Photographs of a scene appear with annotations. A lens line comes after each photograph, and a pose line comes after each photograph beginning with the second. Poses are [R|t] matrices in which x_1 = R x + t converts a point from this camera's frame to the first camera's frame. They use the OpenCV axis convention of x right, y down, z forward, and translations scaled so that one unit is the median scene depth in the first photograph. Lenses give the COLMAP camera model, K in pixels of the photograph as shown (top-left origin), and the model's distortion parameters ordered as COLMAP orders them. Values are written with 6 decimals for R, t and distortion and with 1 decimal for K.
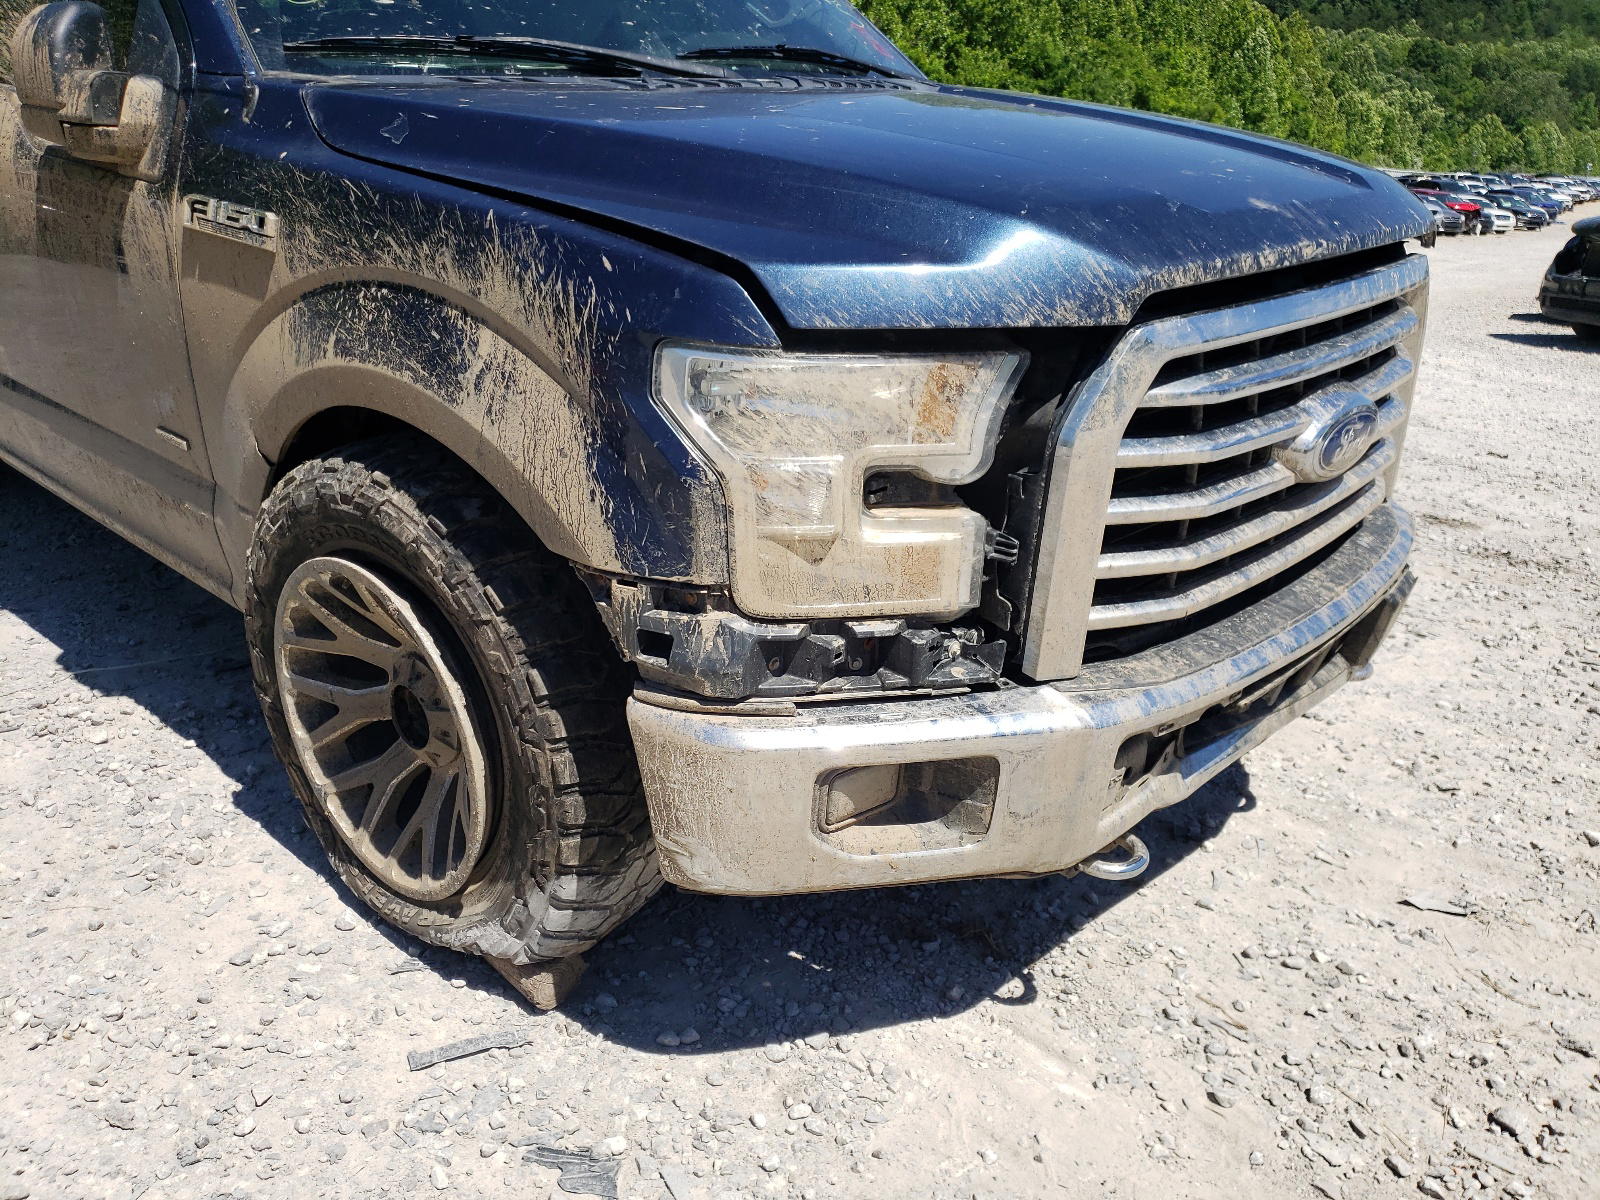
lens RADIAL K [[1208.0, 0, 800.4], [0, 1208.0, 574.4], [0, 0, 1]] dist [0.020587, 0.000792]
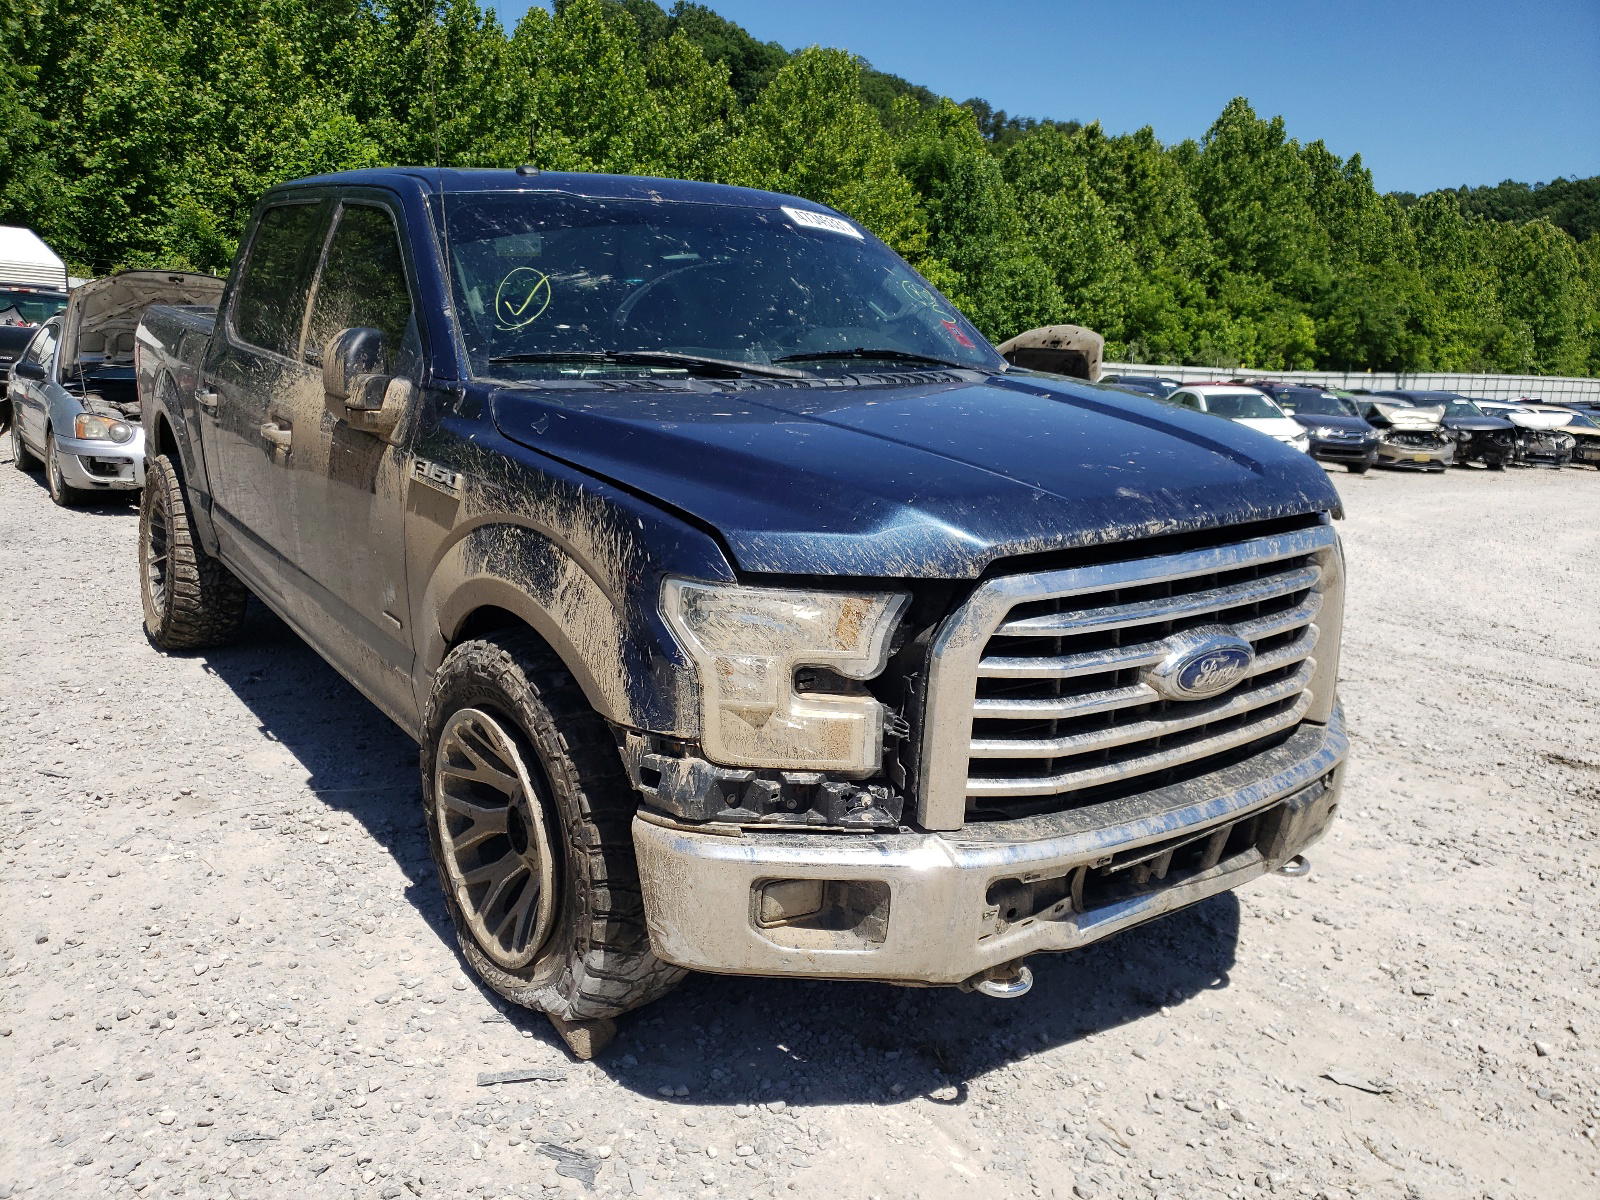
lens RADIAL K [[1219.4, 0, 829.6], [0, 1219.4, 599.4], [0, 0, 1]] dist [0.046423, -0.060324]
pose [[0.981051, 0.048944, -0.187468, 0.297030], [-0.075450, 0.987697, -0.136973, 0.025027], [0.178457, 0.148522, 0.972674, -0.354914]]
